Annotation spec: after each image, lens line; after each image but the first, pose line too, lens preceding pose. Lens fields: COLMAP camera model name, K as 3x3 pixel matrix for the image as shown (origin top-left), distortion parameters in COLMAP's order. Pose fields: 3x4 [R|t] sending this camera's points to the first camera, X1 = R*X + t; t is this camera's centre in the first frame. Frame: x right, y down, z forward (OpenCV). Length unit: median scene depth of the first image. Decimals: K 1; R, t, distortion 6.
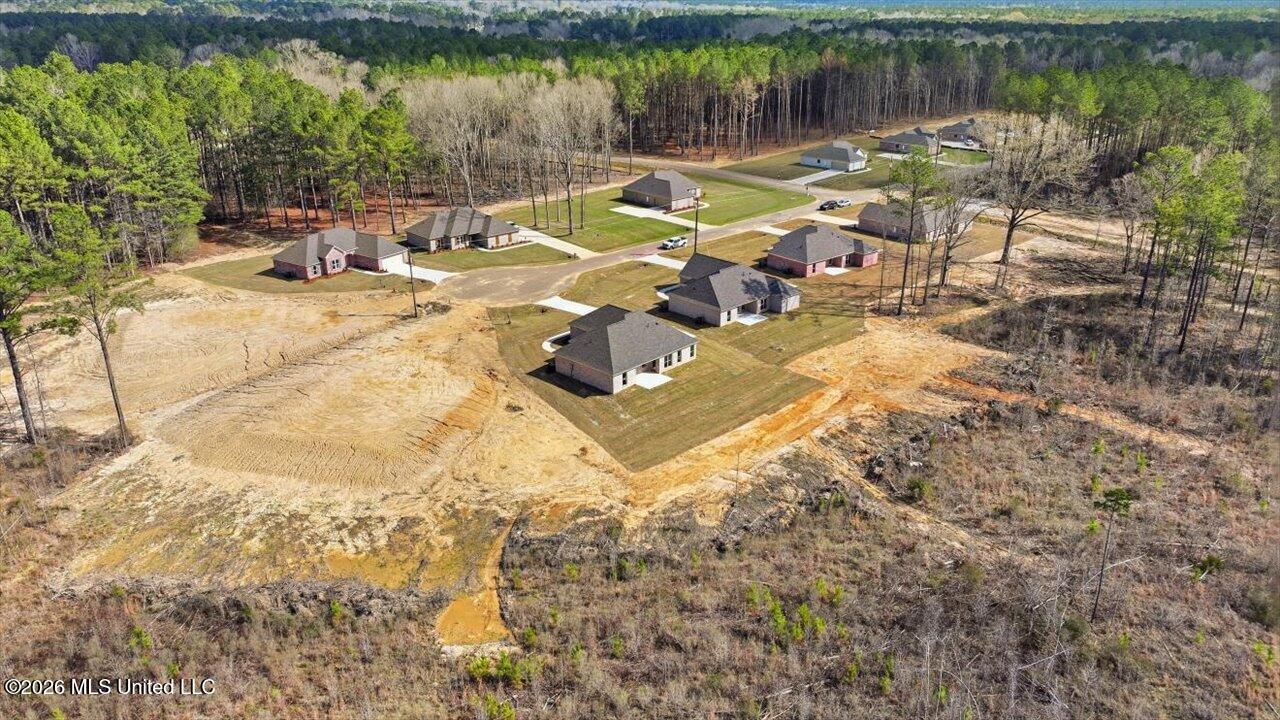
lens RADIAL K [[899.0, 0, 645.2], [0, 899.0, 360.1], [0, 0, 1]] dist [-0.004654, 0.013881]
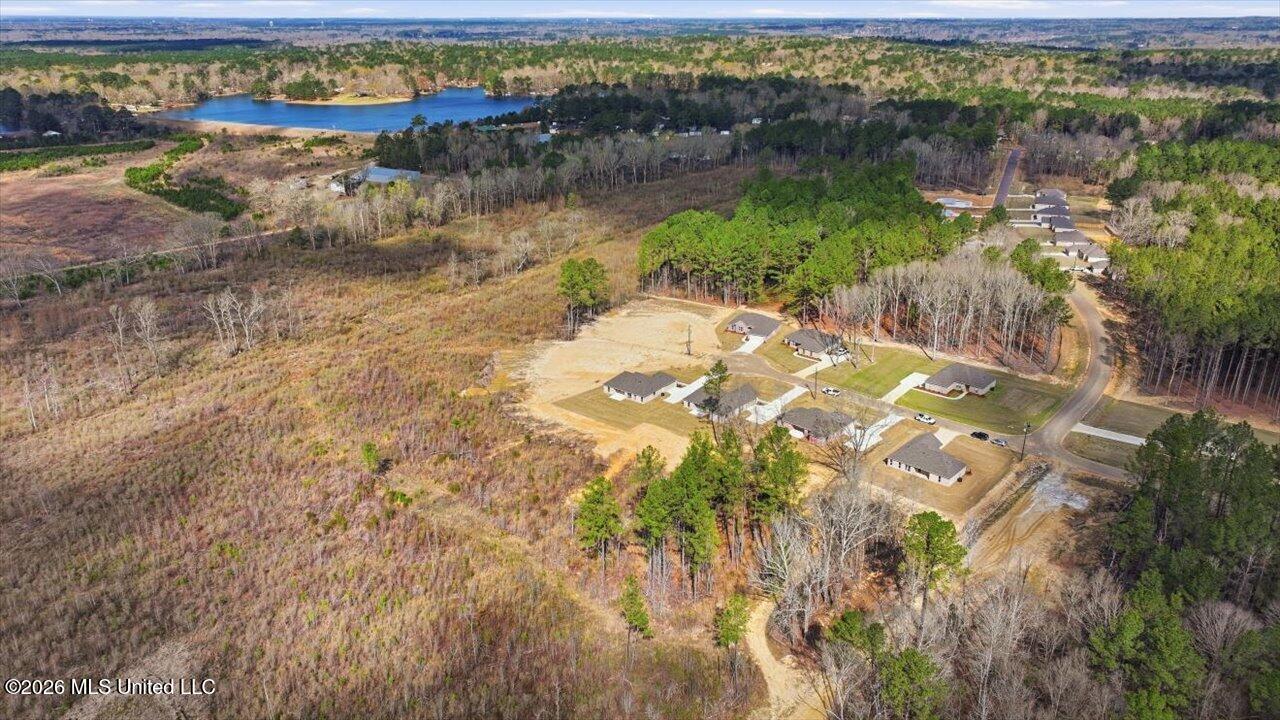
lens RADIAL K [[899.0, 0, 640.3], [0, 899.0, 359.6], [0, 0, 1]] dist [-0.004654, 0.013881]
pose [[0.101157, 0.356787, -0.928693, 2.483435], [-0.362837, 0.882416, 0.299486, -0.907125], [0.926346, 0.306669, 0.218718, 0.553944]]
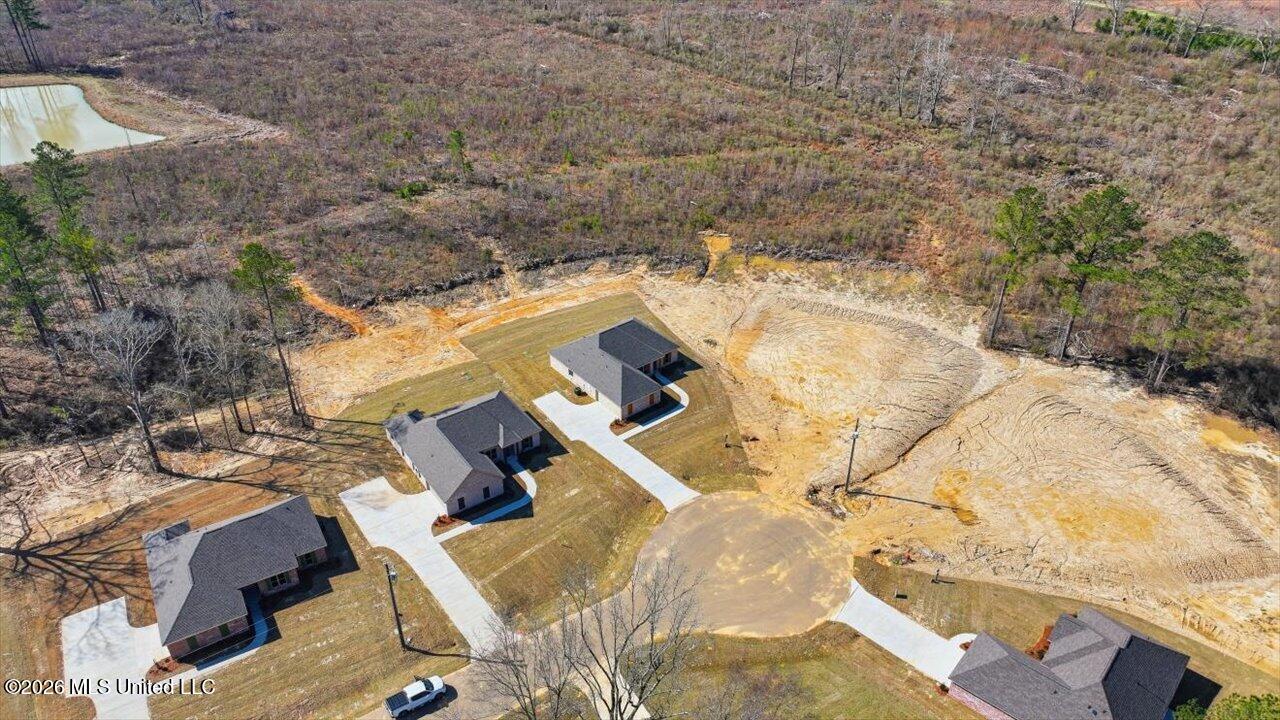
lens RADIAL K [[899.0, 0, 645.4], [0, 899.0, 363.0], [0, 0, 1]] dist [-0.004654, 0.013881]
pose [[-0.989349, -0.078676, 0.122465, -0.229702], [0.054713, 0.578641, 0.813745, -1.062971], [-0.134886, 0.811778, -0.568174, 1.904312]]
